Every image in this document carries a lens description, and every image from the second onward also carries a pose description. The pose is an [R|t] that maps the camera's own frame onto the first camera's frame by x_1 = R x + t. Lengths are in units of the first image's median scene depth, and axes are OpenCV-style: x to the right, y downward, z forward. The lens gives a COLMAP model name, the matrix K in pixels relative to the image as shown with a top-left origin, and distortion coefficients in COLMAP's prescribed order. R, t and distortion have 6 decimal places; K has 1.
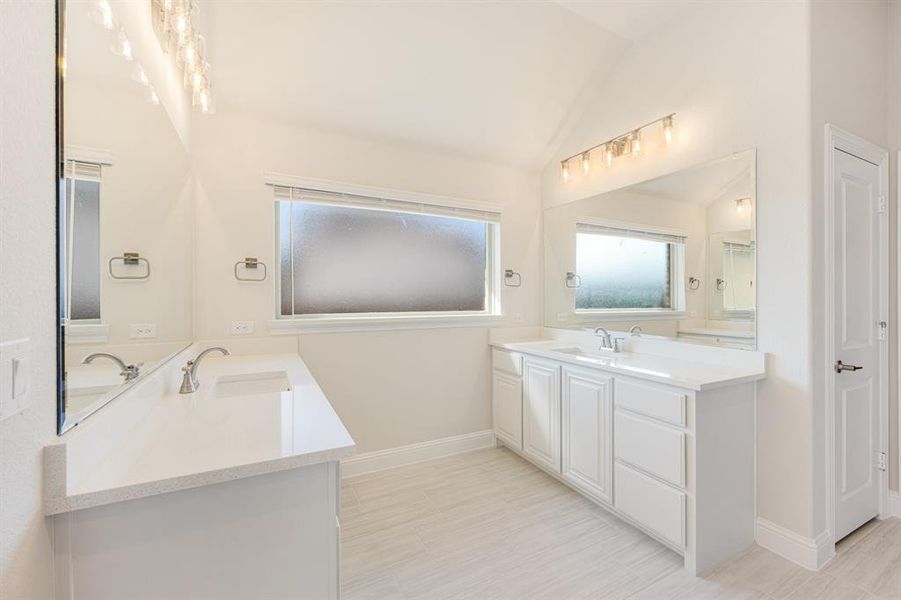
lens RADIAL K [[364.0, 0, 439.3], [0, 364.0, 293.9], [0, 0, 1]] dist [-0.001058, -0.000101]
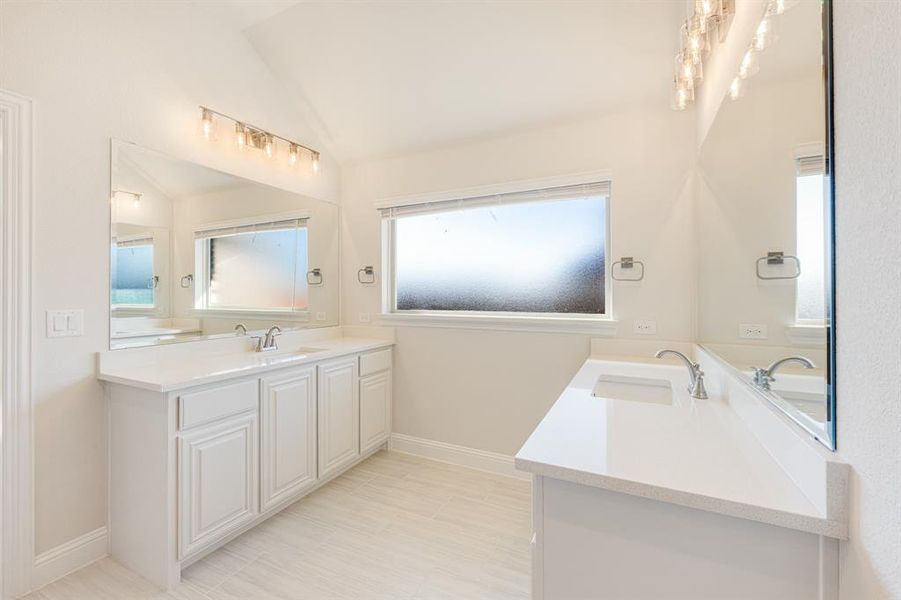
lens RADIAL K [[376.9, 0, 447.4], [0, 376.9, 287.0], [0, 0, 1]] dist [0.000576, 0.000026]
pose [[0.594042, -0.017203, -0.804250, 0.861901], [0.002738, 0.999809, -0.019363, 0.005367], [0.804430, 0.009300, 0.593975, 0.437957]]
